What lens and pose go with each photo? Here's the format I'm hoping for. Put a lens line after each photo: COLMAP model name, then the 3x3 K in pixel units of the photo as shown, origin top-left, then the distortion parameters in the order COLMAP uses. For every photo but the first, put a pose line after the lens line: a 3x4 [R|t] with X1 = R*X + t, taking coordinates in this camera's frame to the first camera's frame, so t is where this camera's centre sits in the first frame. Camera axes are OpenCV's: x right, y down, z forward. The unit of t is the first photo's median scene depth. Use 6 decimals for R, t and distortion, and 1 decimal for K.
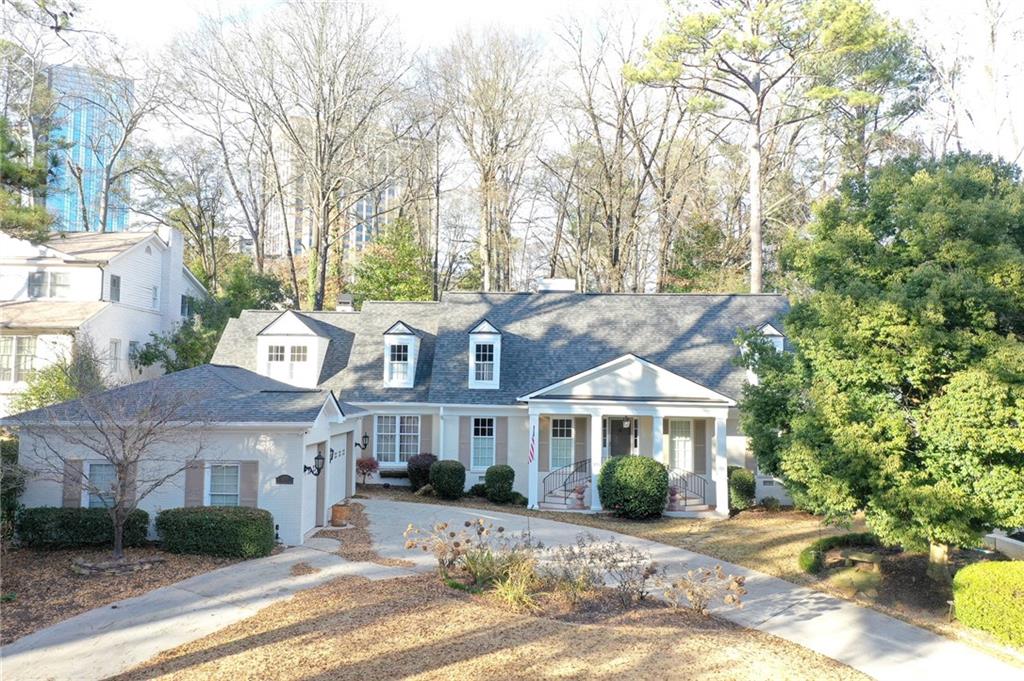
lens RADIAL K [[820.1, 0, 517.3], [0, 820.1, 340.3], [0, 0, 1]] dist [0.029554, 0.000778]
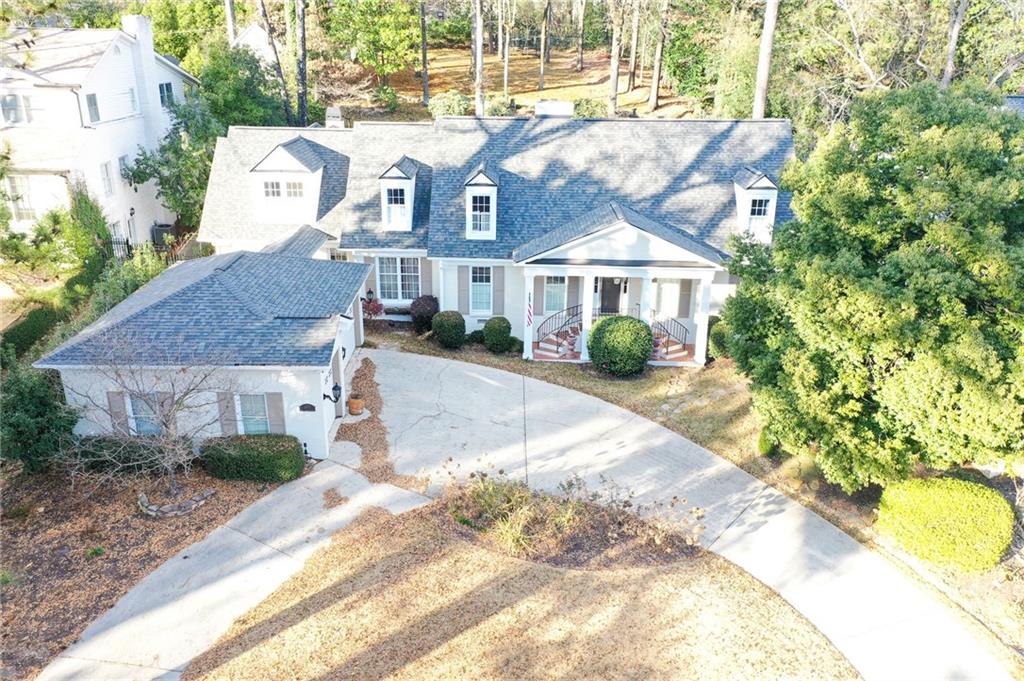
lens RADIAL K [[820.1, 0, 517.3], [0, 820.1, 340.3], [0, 0, 1]] dist [0.029554, 0.000778]
pose [[0.999948, 0.001293, 0.010099, -0.005744], [-0.005379, 0.909271, 0.416170, -0.256858], [-0.008644, -0.416203, 0.909231, 0.012806]]
